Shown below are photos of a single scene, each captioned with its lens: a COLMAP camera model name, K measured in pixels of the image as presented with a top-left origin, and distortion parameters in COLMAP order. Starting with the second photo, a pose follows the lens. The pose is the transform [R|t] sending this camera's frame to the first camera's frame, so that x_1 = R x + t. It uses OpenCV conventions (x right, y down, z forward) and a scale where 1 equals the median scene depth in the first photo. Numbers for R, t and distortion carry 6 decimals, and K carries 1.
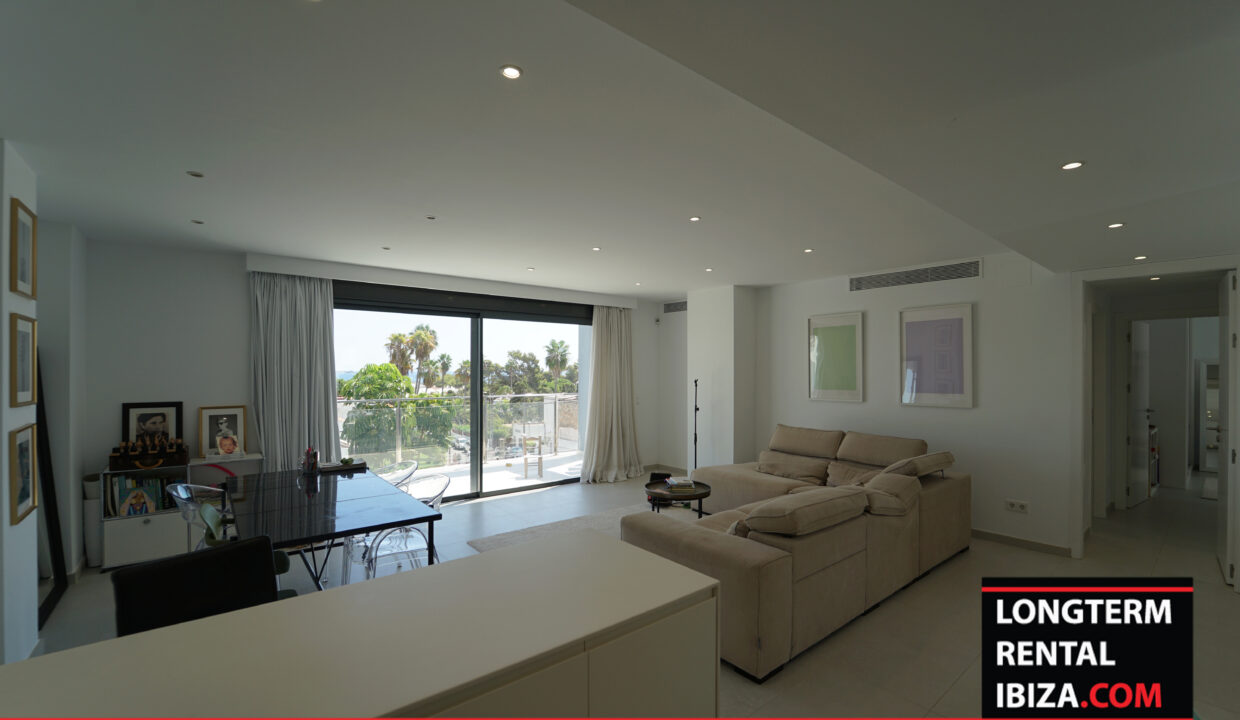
lens RADIAL K [[509.7, 0, 623.6], [0, 509.7, 369.8], [0, 0, 1]] dist [-0.023282, 0.000634]
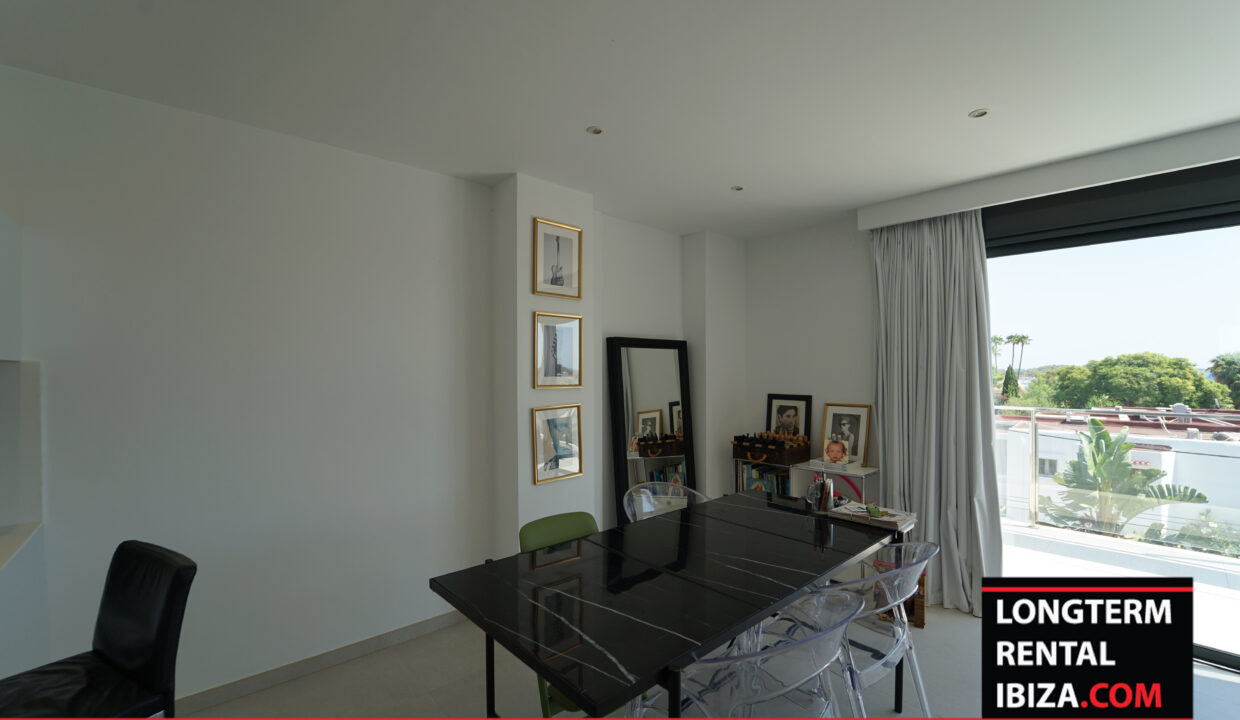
lens RADIAL K [[509.7, 0, 622.5], [0, 509.7, 372.3], [0, 0, 1]] dist [-0.023282, 0.000634]
pose [[0.044674, 0.004071, -0.998993, 0.012254], [0.003893, 0.999983, 0.004249, 0.011348], [0.998994, -0.004079, 0.044658, 0.419040]]
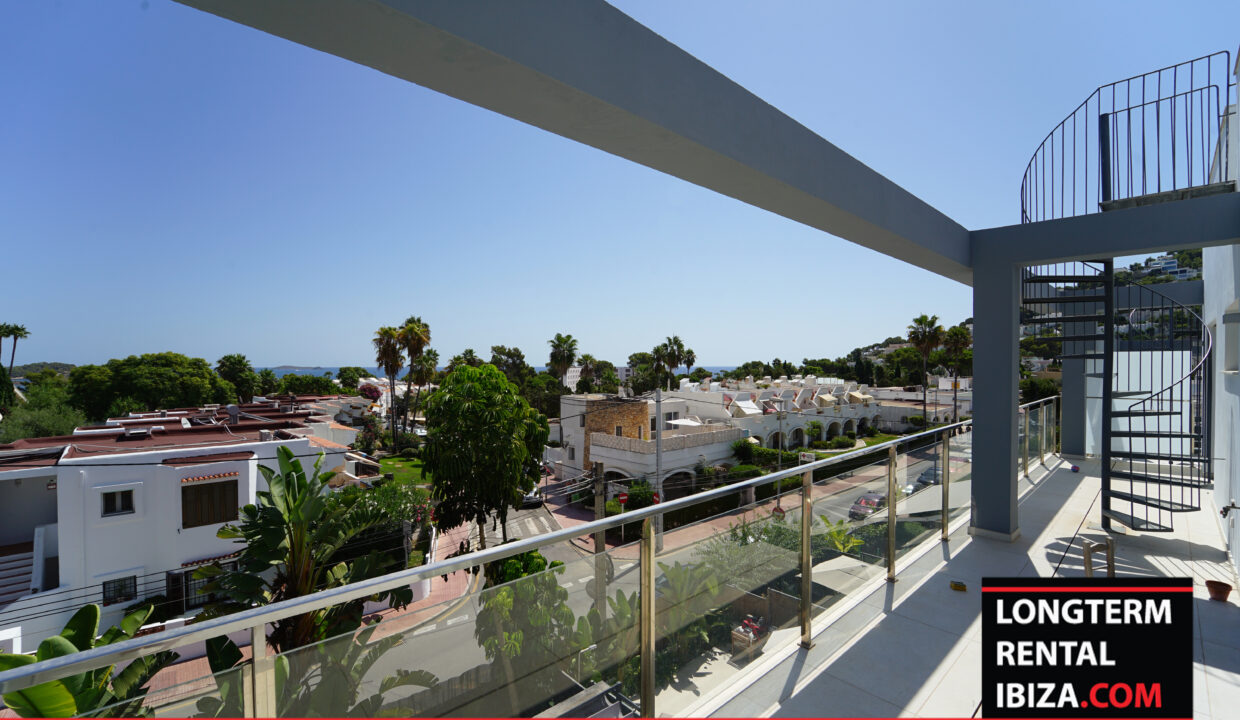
lens RADIAL K [[509.7, 0, 622.9], [0, 509.7, 368.3], [0, 0, 1]] dist [-0.023282, 0.000634]
pose [[0.998721, -0.003090, 0.050462, -0.729203], [0.002732, 0.999971, 0.007163, -0.029450], [-0.050482, -0.007016, 0.998700, 0.709415]]
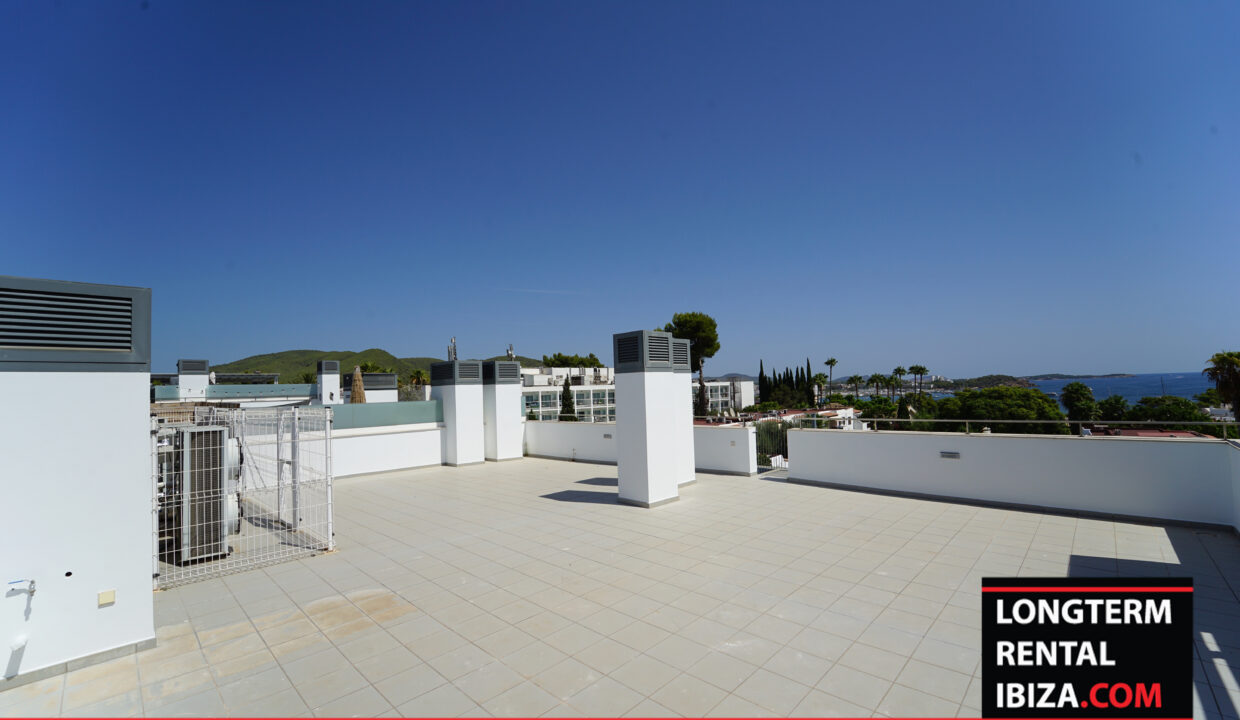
lens RADIAL K [[509.7, 0, 627.6], [0, 509.7, 363.6], [0, 0, 1]] dist [-0.023282, 0.000634]
pose [[0.125590, -0.053357, -0.990646, 1.474676], [0.033391, 0.998214, -0.049532, -0.541083], [0.991520, -0.026858, 0.127148, 0.791573]]
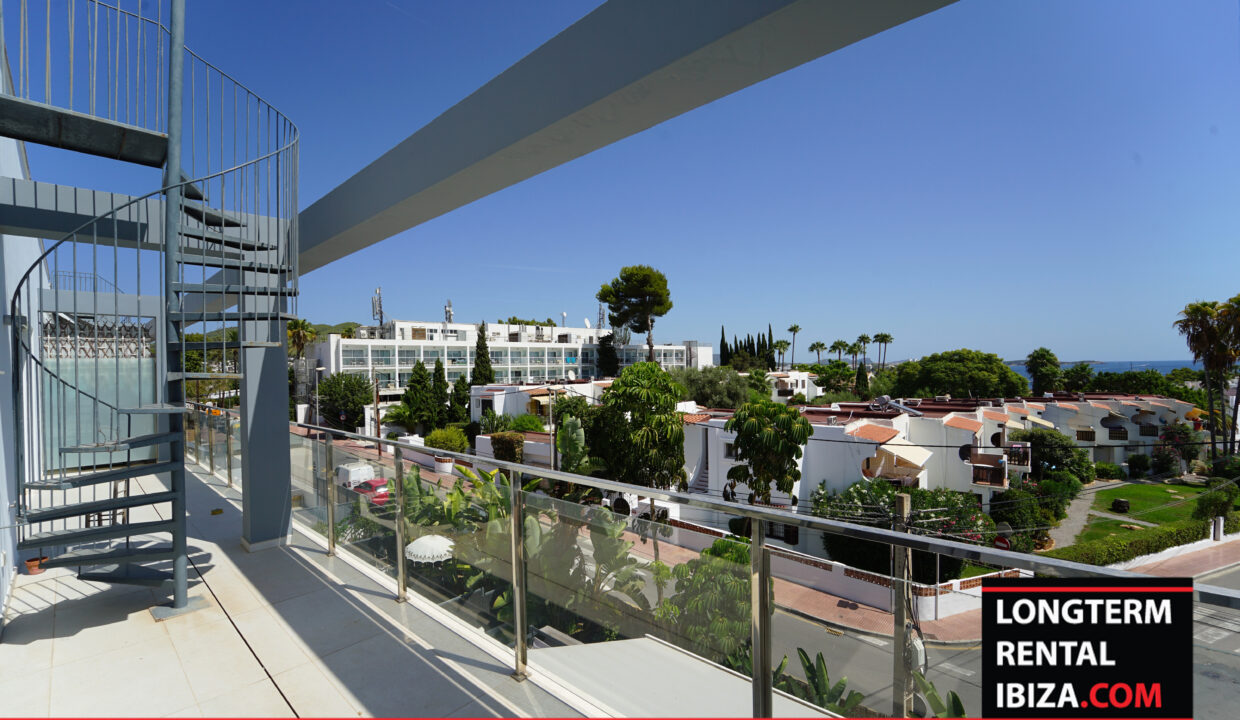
lens RADIAL K [[509.7, 0, 626.0], [0, 509.7, 366.9], [0, 0, 1]] dist [-0.023282, 0.000634]
pose [[0.155793, -0.006621, -0.987768, 0.698015], [0.019033, 0.999812, -0.003700, -0.010612], [0.987606, -0.018224, 0.155890, 1.867729]]
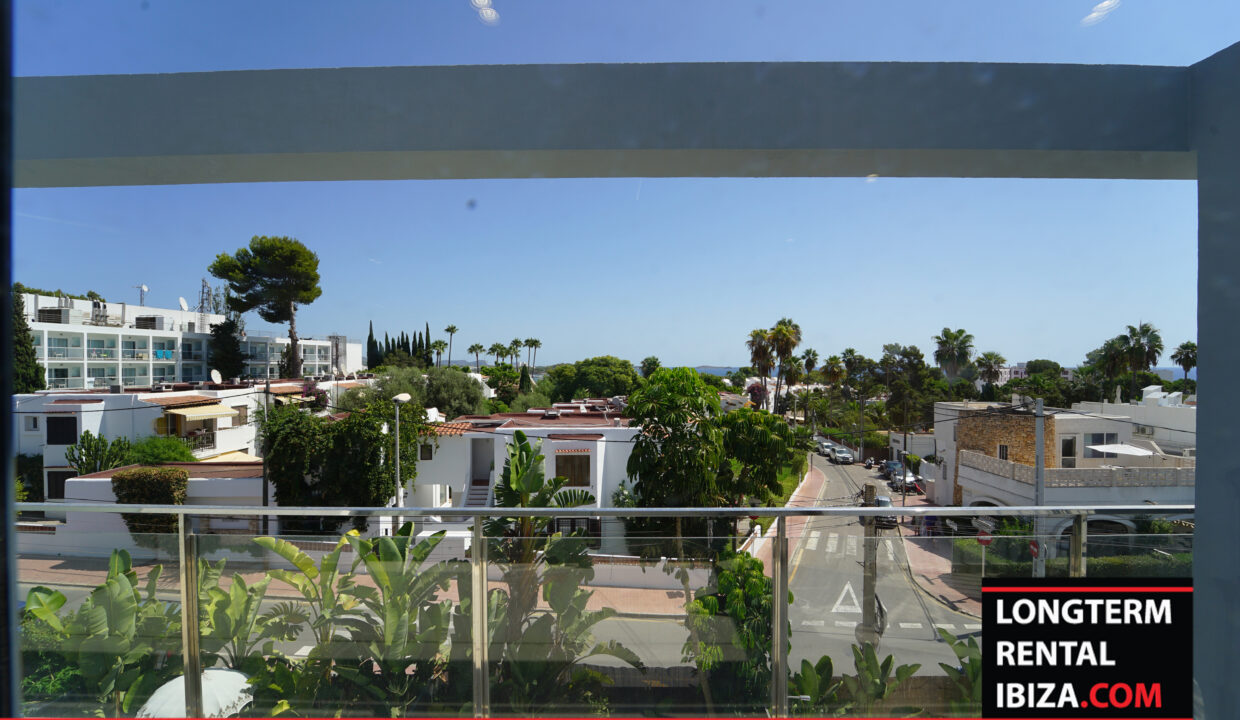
lens RADIAL K [[509.7, 0, 623.7], [0, 509.7, 369.7], [0, 0, 1]] dist [-0.023282, 0.000634]
pose [[0.766285, 0.003373, -0.642492, -0.211045], [0.002207, 0.999967, 0.007881, -0.035568], [0.642497, -0.007457, 0.766252, 0.975013]]
